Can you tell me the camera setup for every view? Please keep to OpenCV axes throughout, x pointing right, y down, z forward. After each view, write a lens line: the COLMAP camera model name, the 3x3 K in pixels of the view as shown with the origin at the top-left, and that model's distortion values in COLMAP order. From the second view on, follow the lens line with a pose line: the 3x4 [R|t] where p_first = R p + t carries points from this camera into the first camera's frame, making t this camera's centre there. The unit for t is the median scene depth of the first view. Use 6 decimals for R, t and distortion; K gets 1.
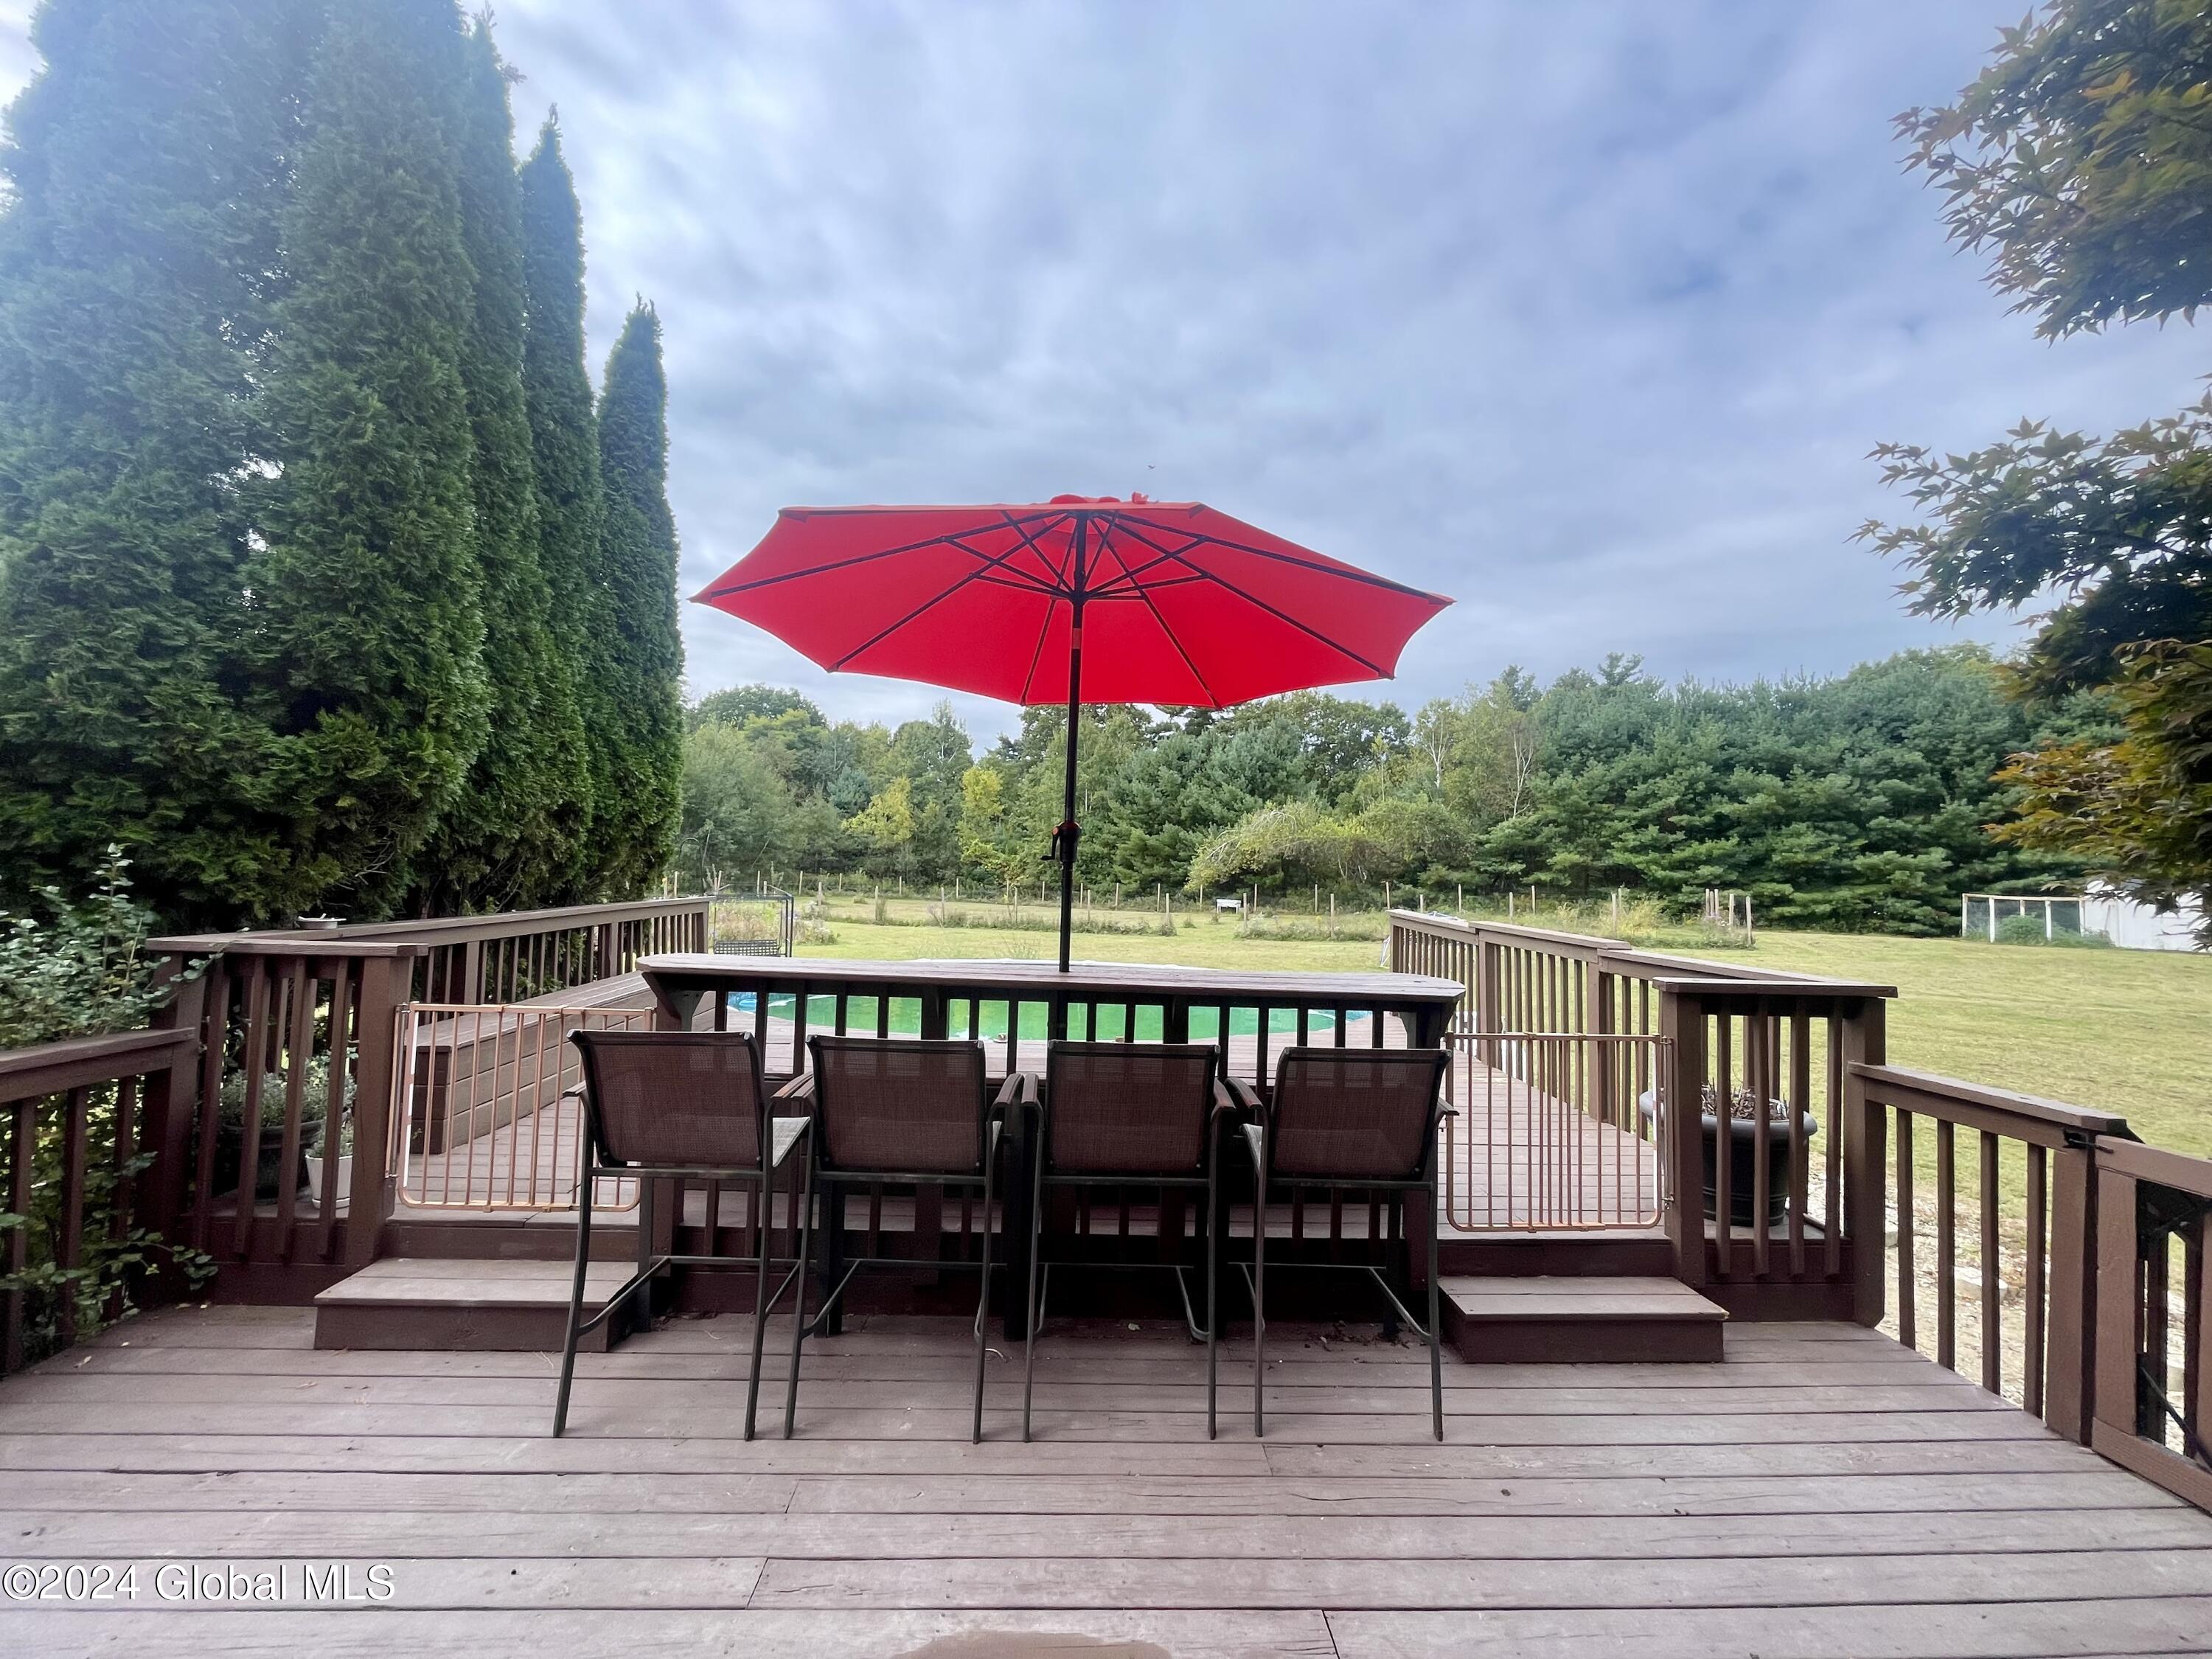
lens RADIAL K [[893.9, 0, 1102.4], [0, 893.9, 831.1], [0, 0, 1]] dist [-0.003436, -0.000748]
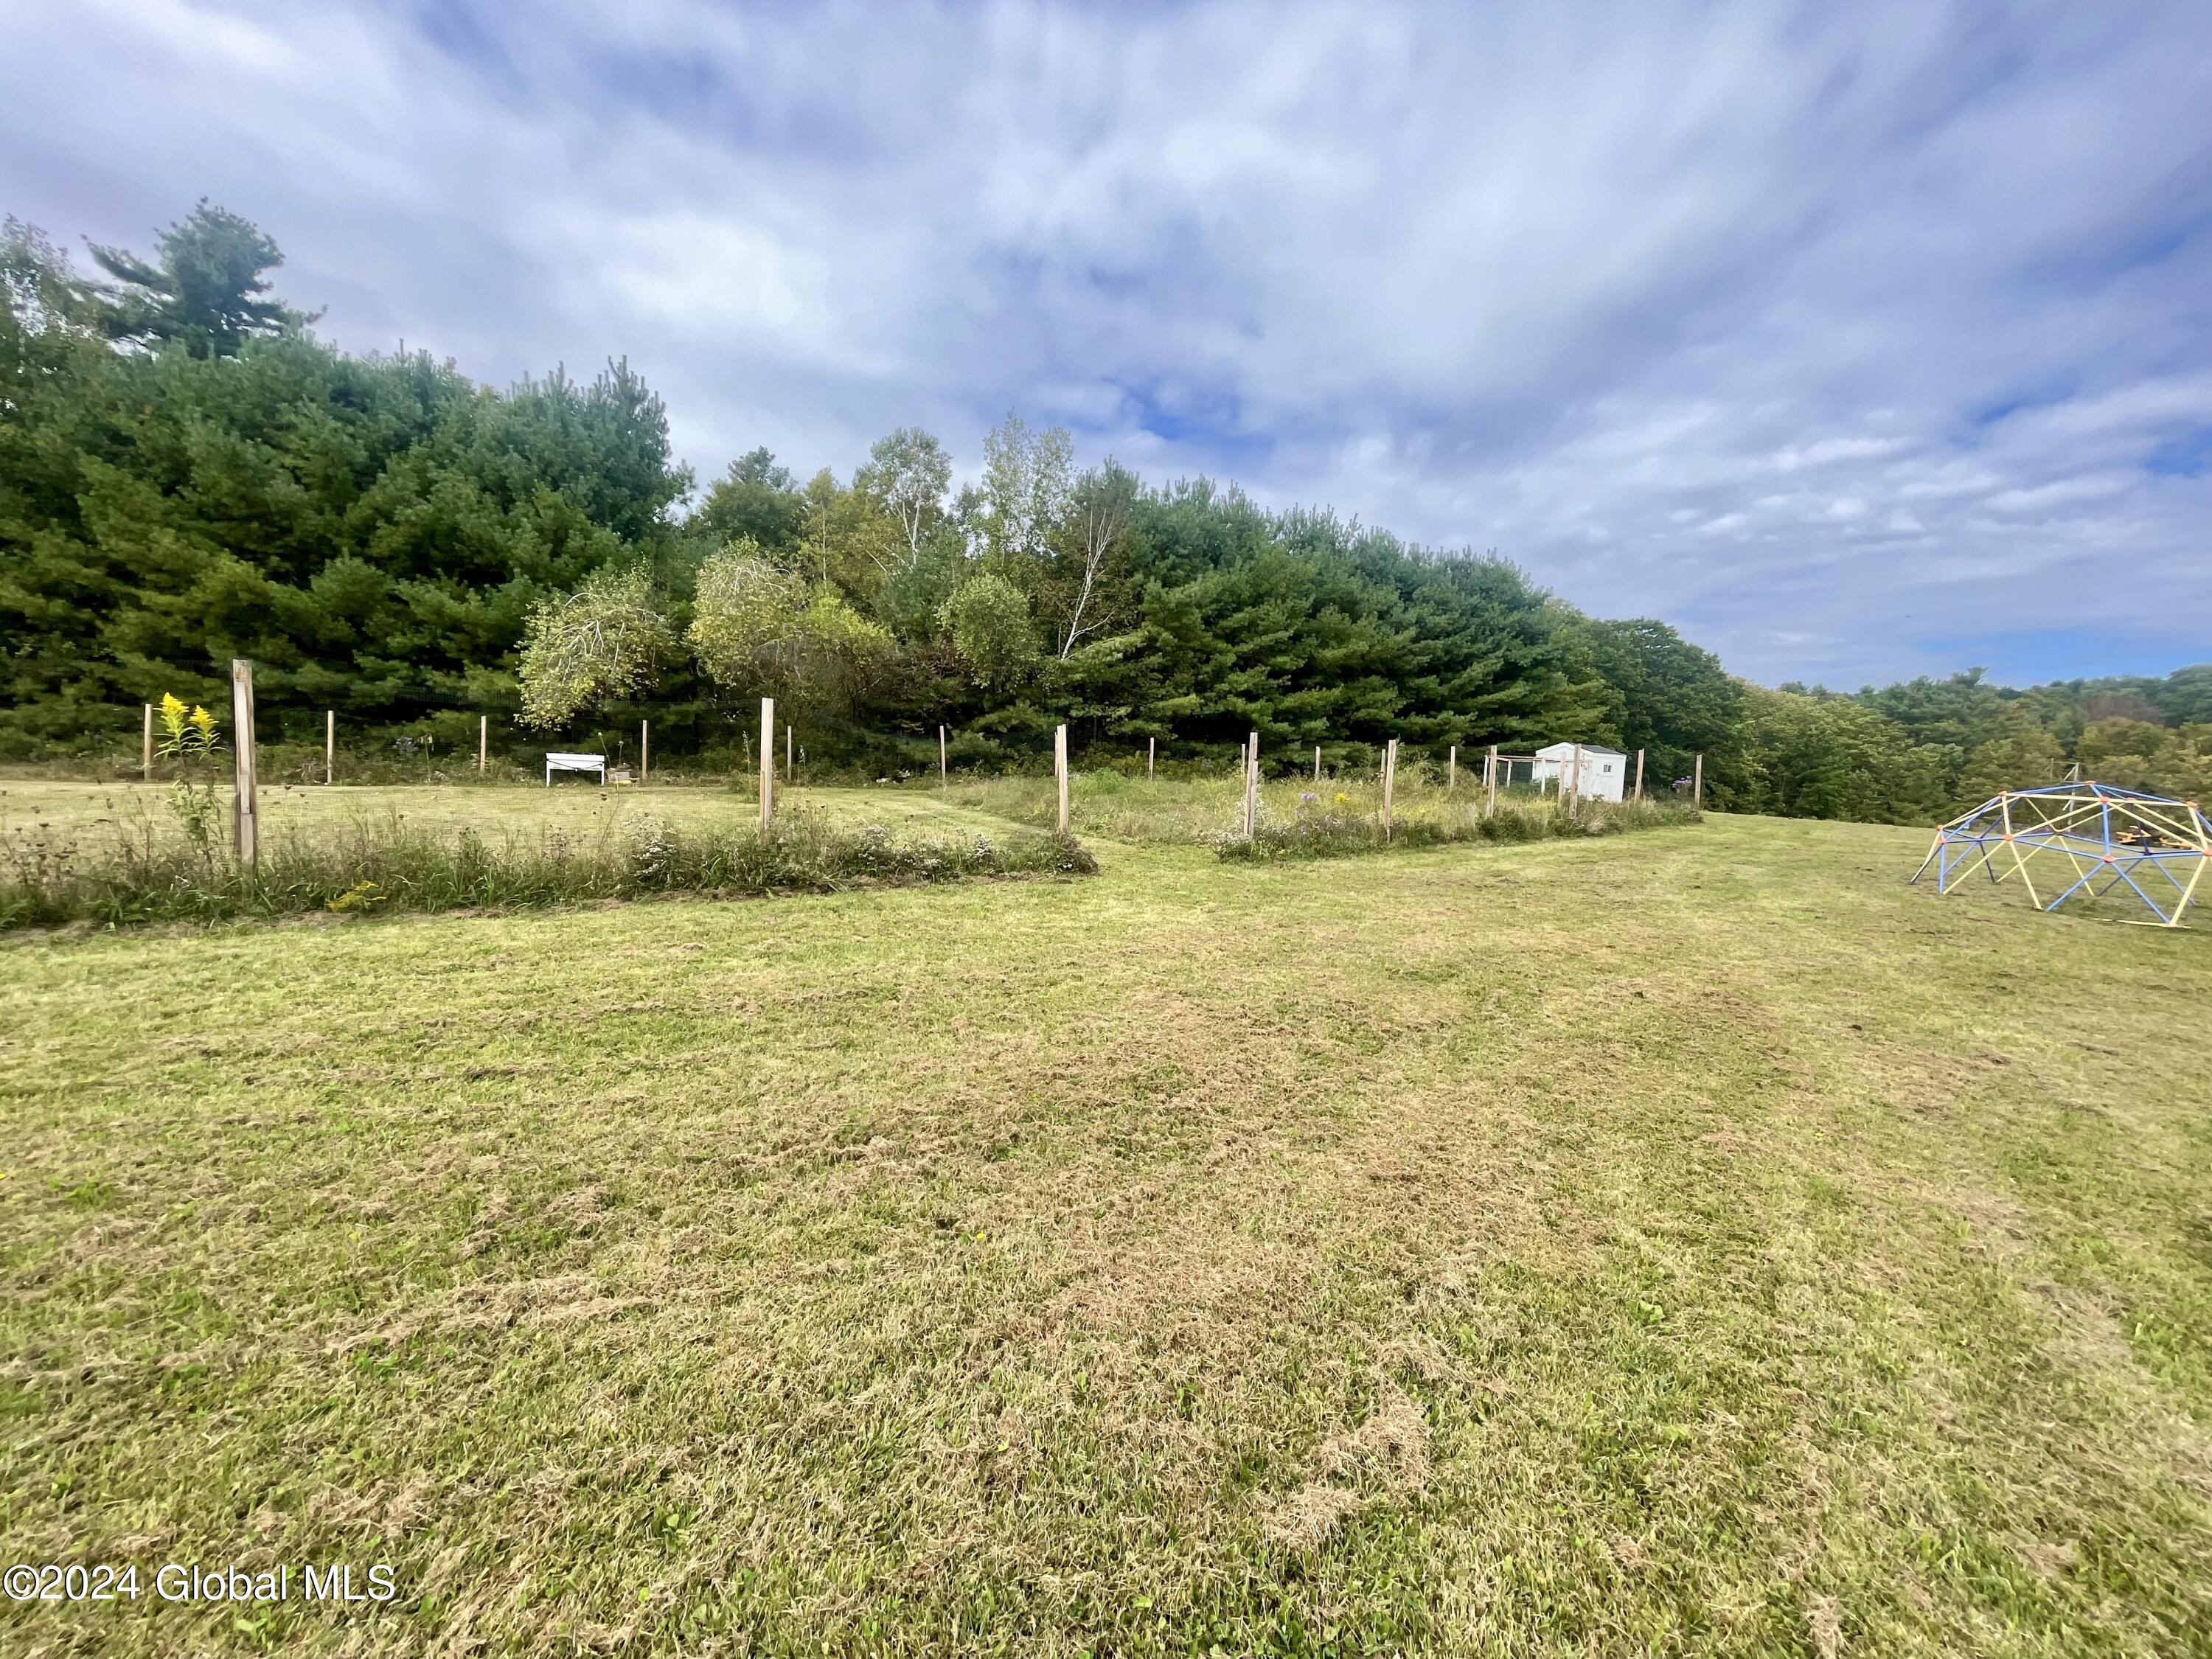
lens RADIAL K [[893.9, 0, 1126.8], [0, 893.9, 830.7], [0, 0, 1]] dist [-0.003436, -0.000748]
pose [[0.492645, -0.064739, 0.867819, -0.134539], [-0.071956, 0.990784, 0.114761, 0.053434], [-0.867250, -0.118981, 0.483447, 0.659115]]
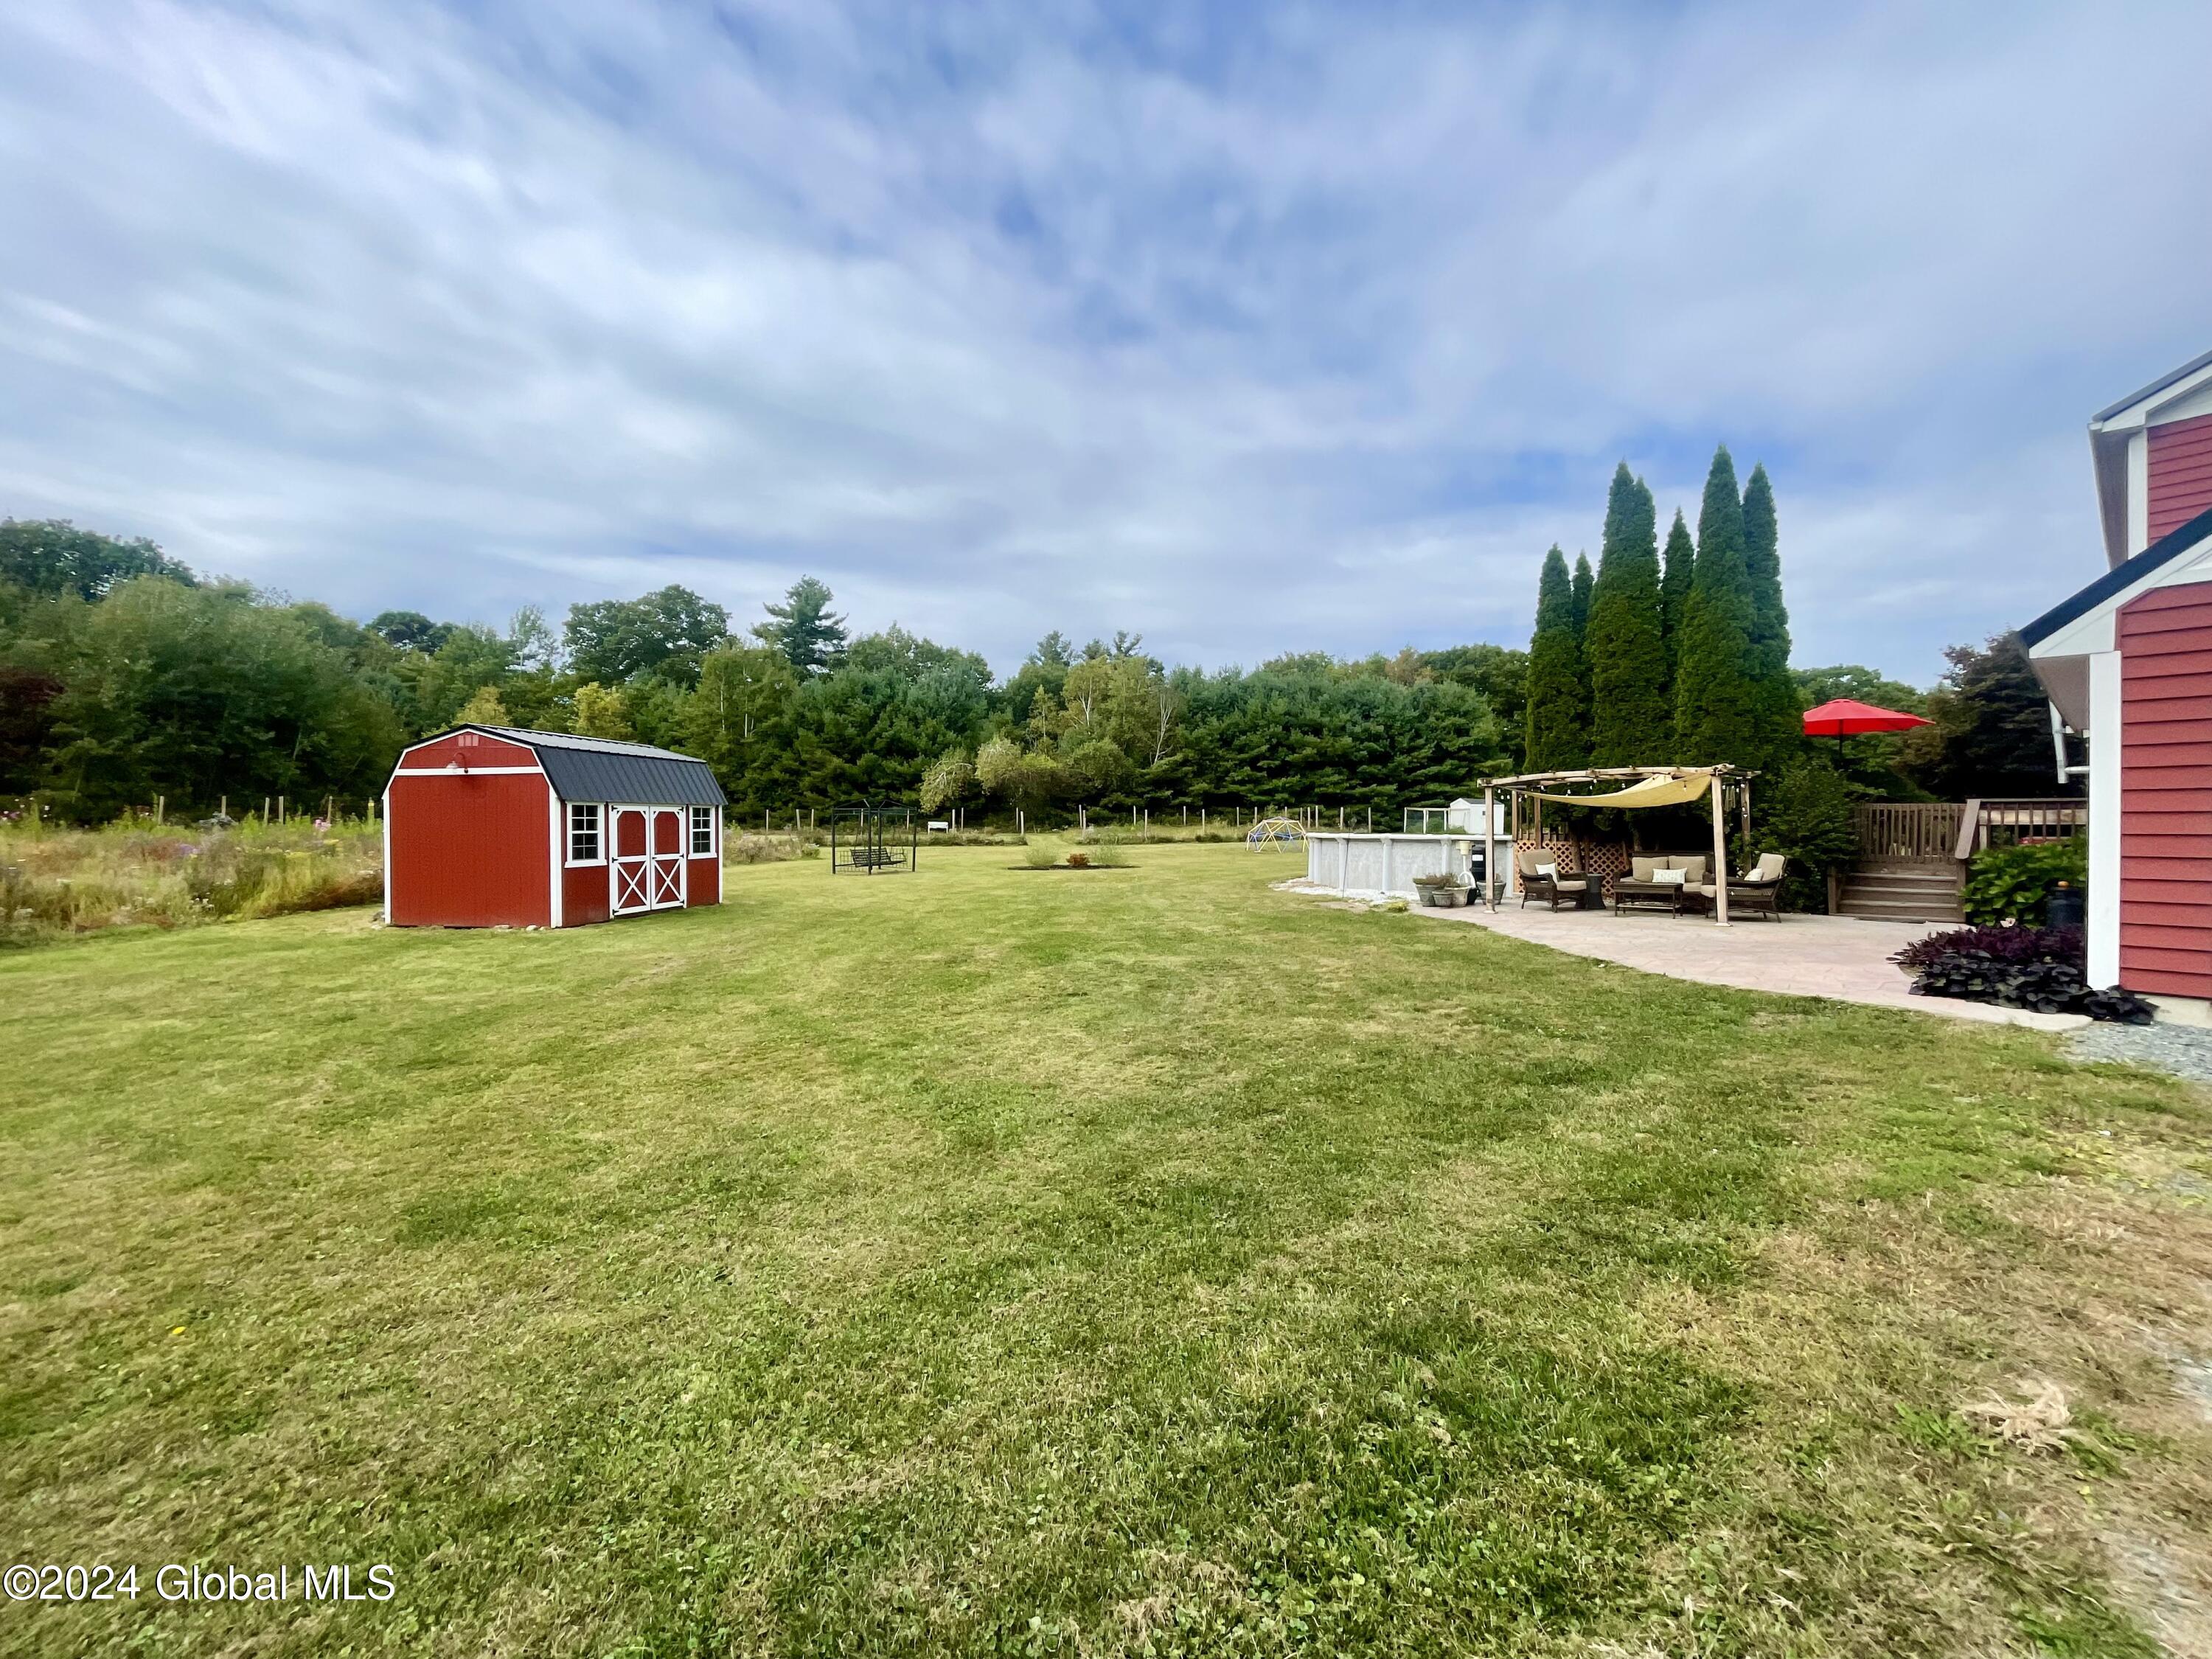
lens RADIAL K [[893.9, 0, 1111.9], [0, 893.9, 813.3], [0, 0, 1]] dist [-0.003436, -0.000748]
pose [[0.789845, -0.009135, 0.613238, -0.462514], [-0.023583, 0.998697, 0.045252, 0.011129], [-0.612853, -0.050205, 0.788601, -0.040499]]
